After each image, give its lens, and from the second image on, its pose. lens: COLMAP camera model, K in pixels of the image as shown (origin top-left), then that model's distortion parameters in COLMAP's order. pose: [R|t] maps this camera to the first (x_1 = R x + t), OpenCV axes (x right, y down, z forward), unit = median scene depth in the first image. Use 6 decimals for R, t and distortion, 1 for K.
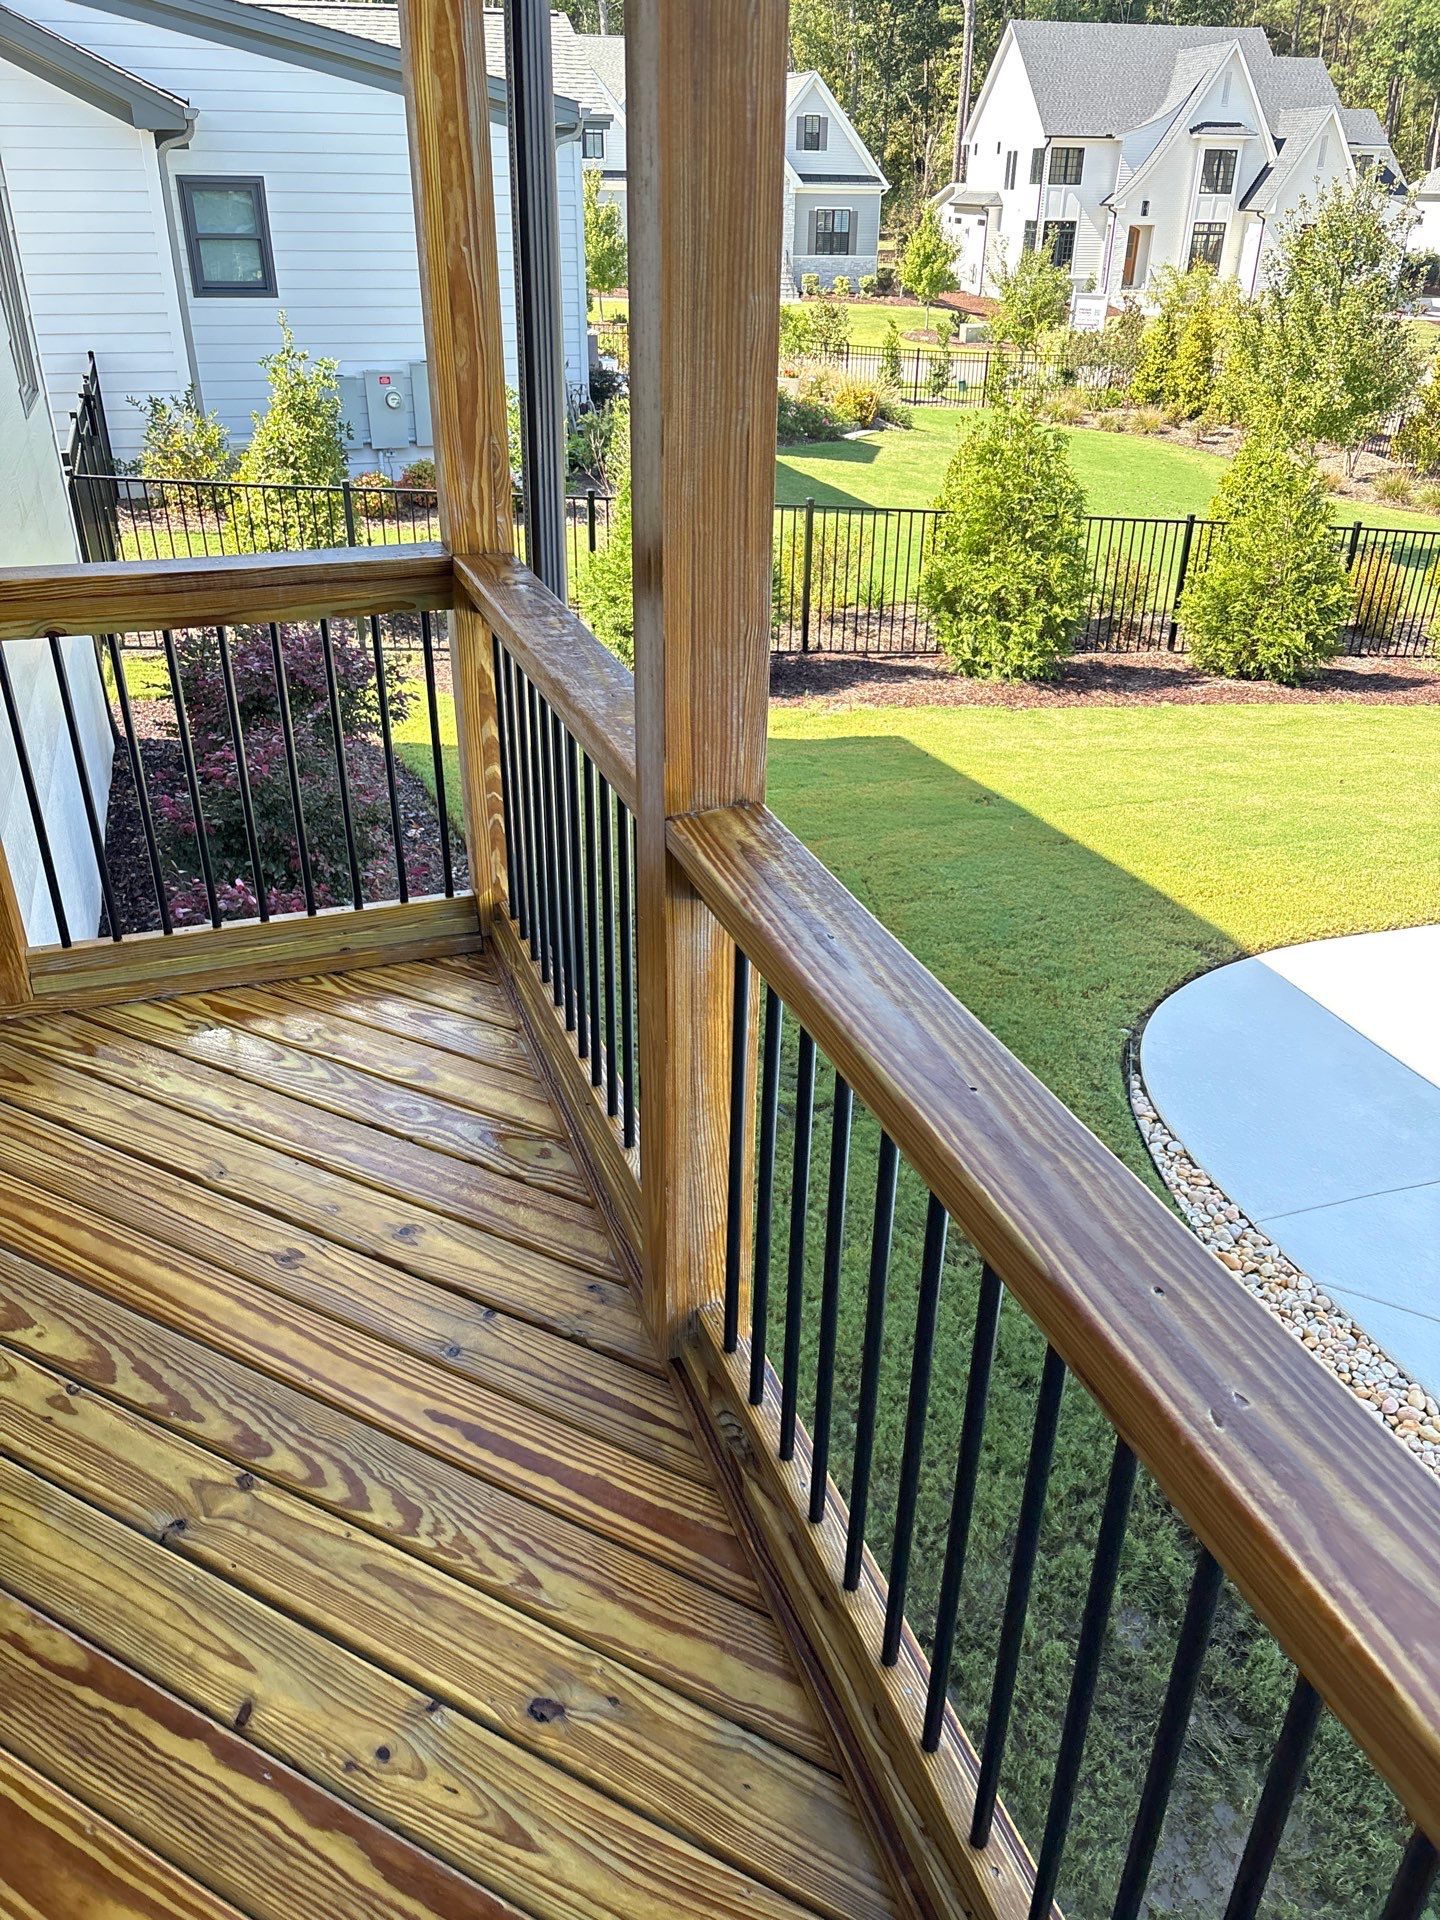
lens RADIAL K [[1426.2, 0, 720.0], [0, 1426.2, 960.0], [0, 0, 1]] dist [0.019669, -0.004213]
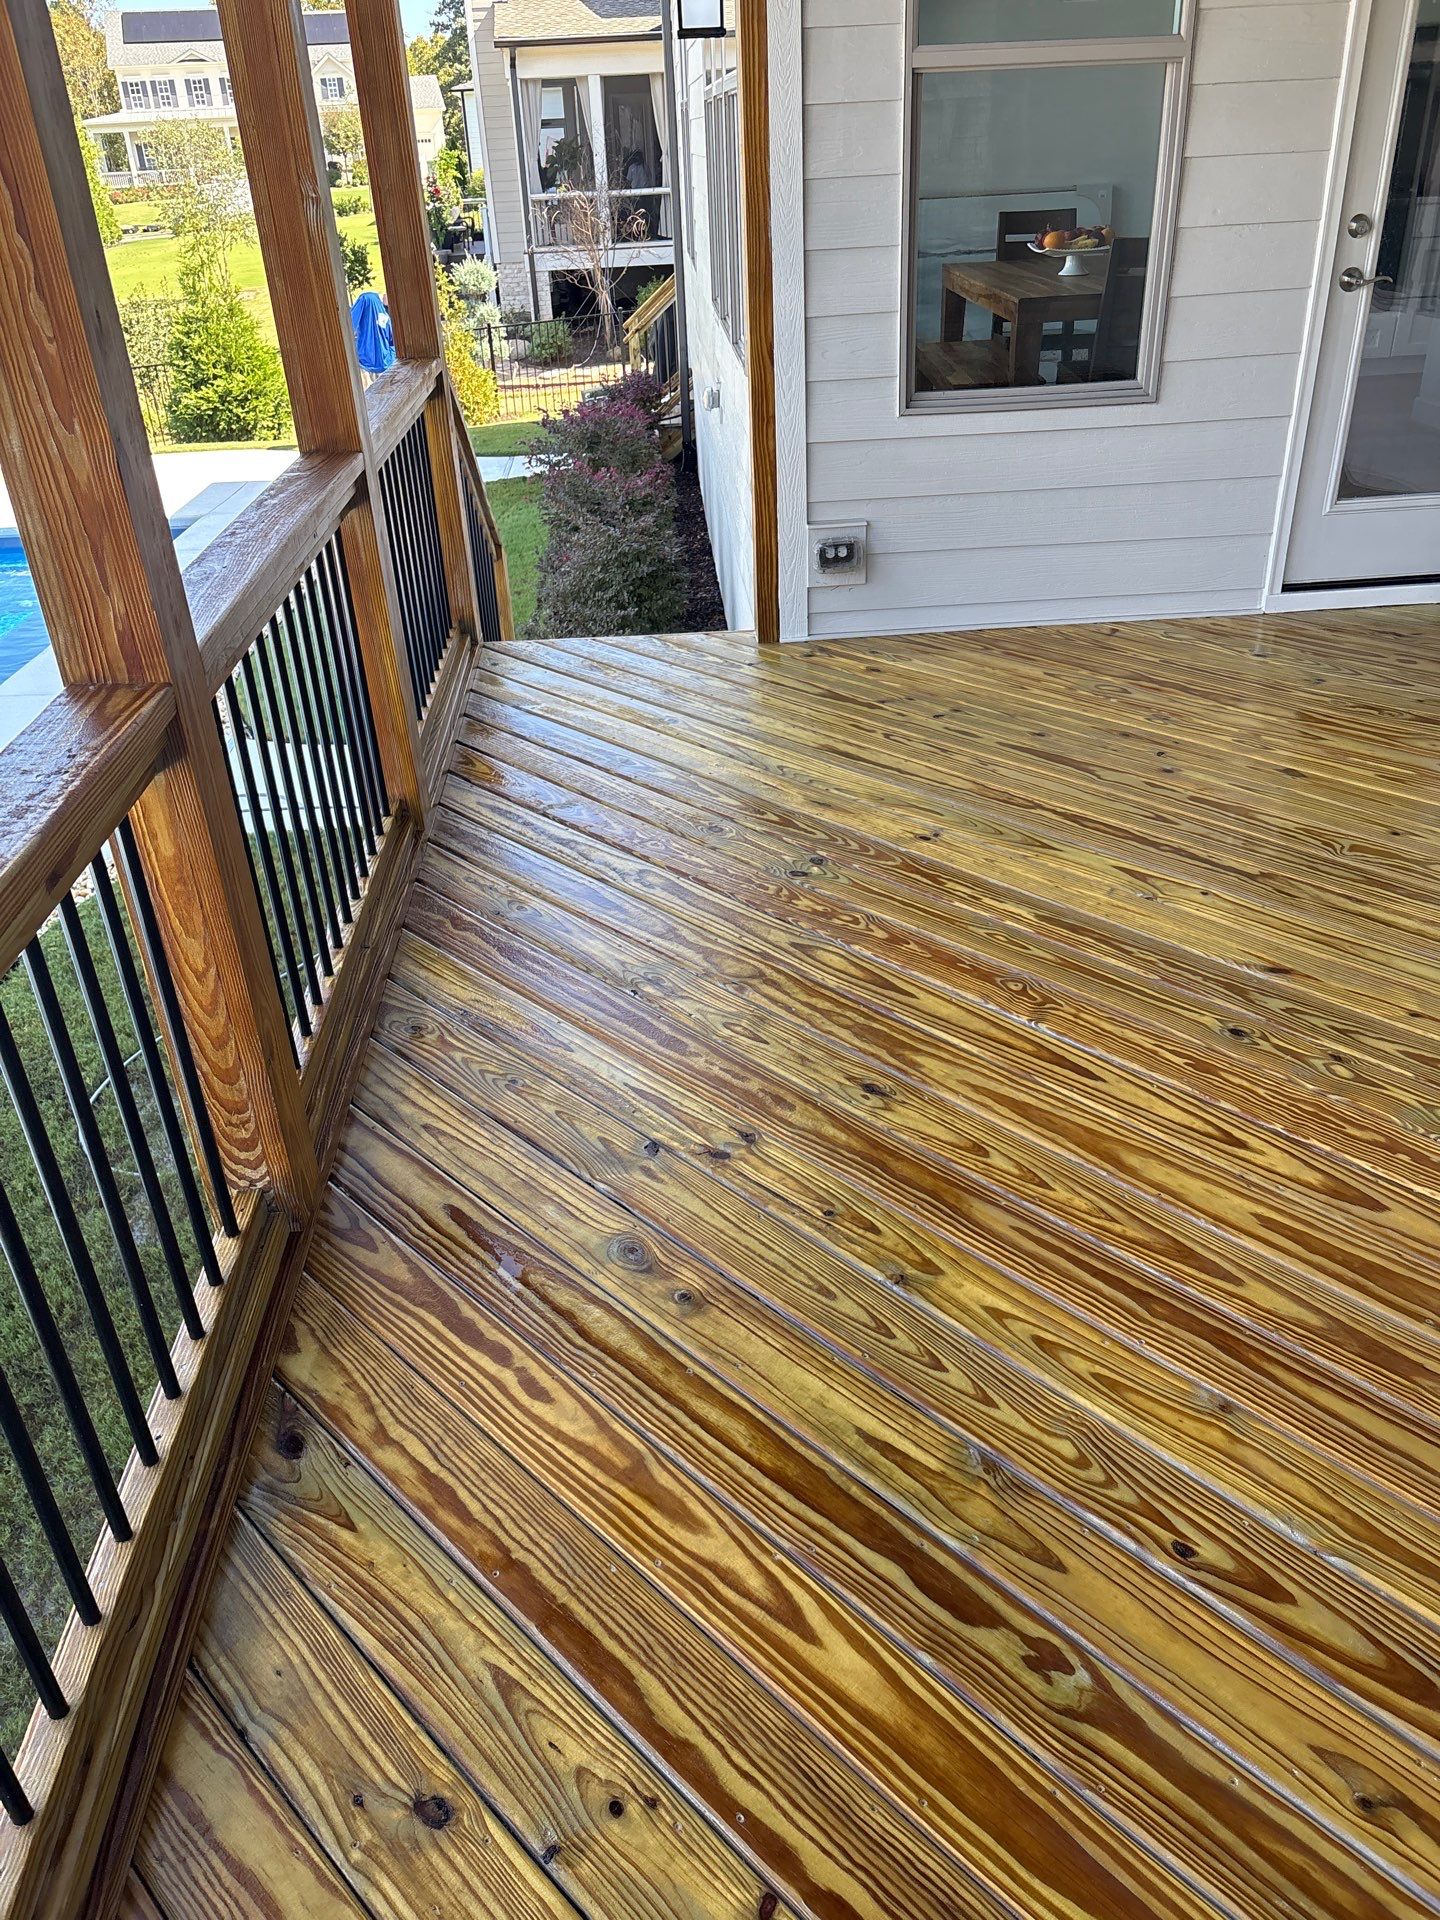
lens RADIAL K [[1426.2, 0, 720.0], [0, 1426.2, 960.0], [0, 0, 1]] dist [0.019669, -0.004213]
pose [[-0.958871, -0.116463, 0.258850, -0.073368], [0.160109, 0.531093, 0.832049, -0.072279], [-0.234376, 0.839272, -0.490602, 0.154224]]
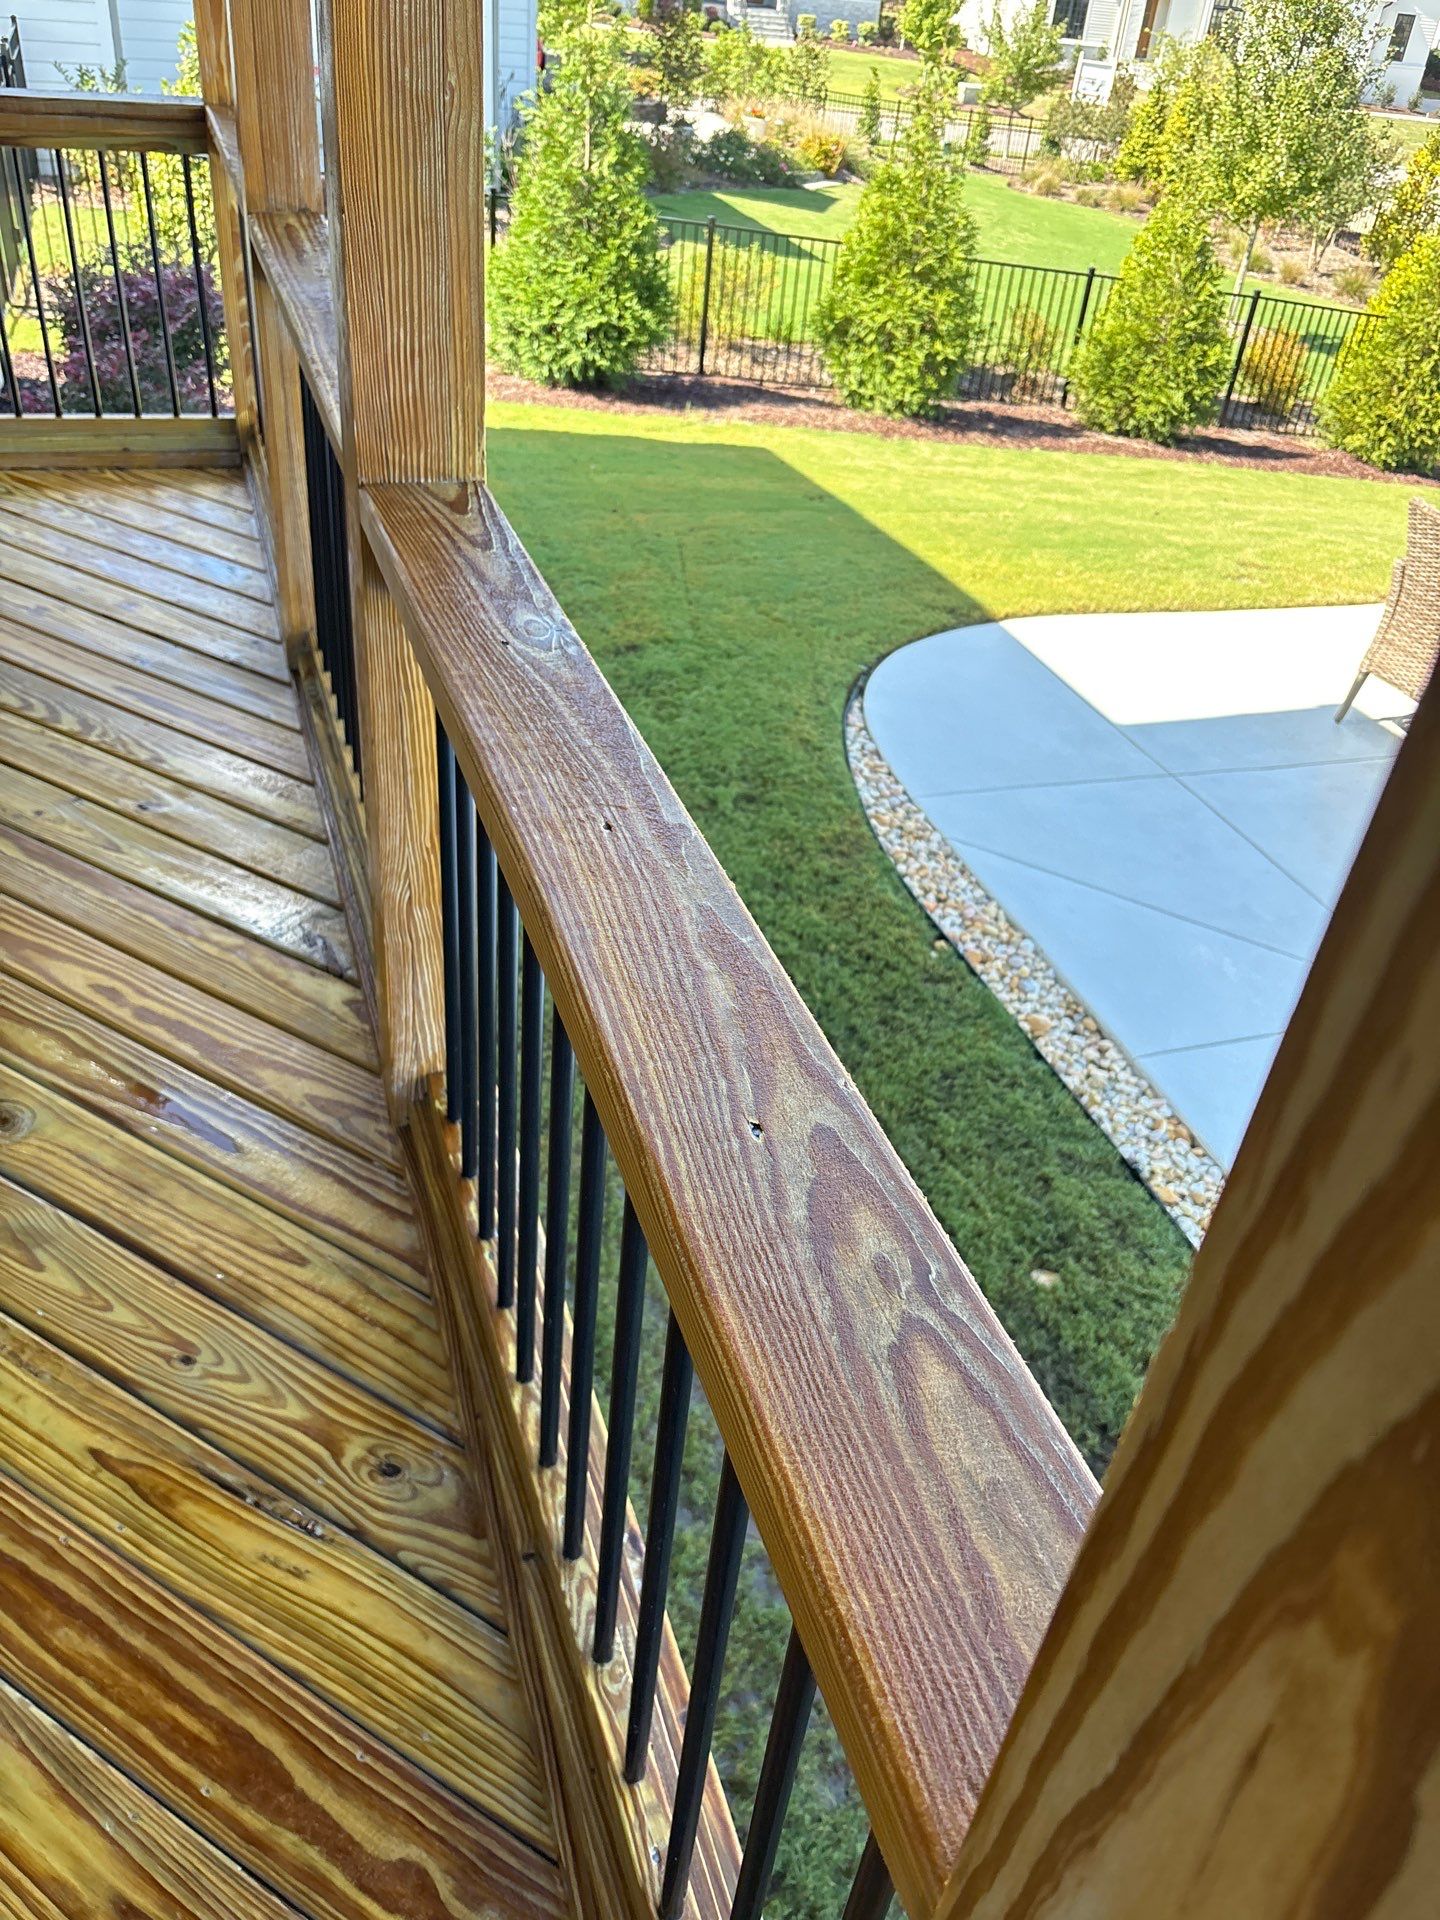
lens RADIAL K [[1453.3, 0, 720.0], [0, 1453.3, 960.0], [0, 0, 1]] dist [0.030937, -0.038439]
pose [[0.997564, 0.065841, 0.023034, 0.076902], [-0.068176, 0.990148, 0.122306, 0.073235], [-0.014754, -0.123578, 0.992225, -0.099060]]
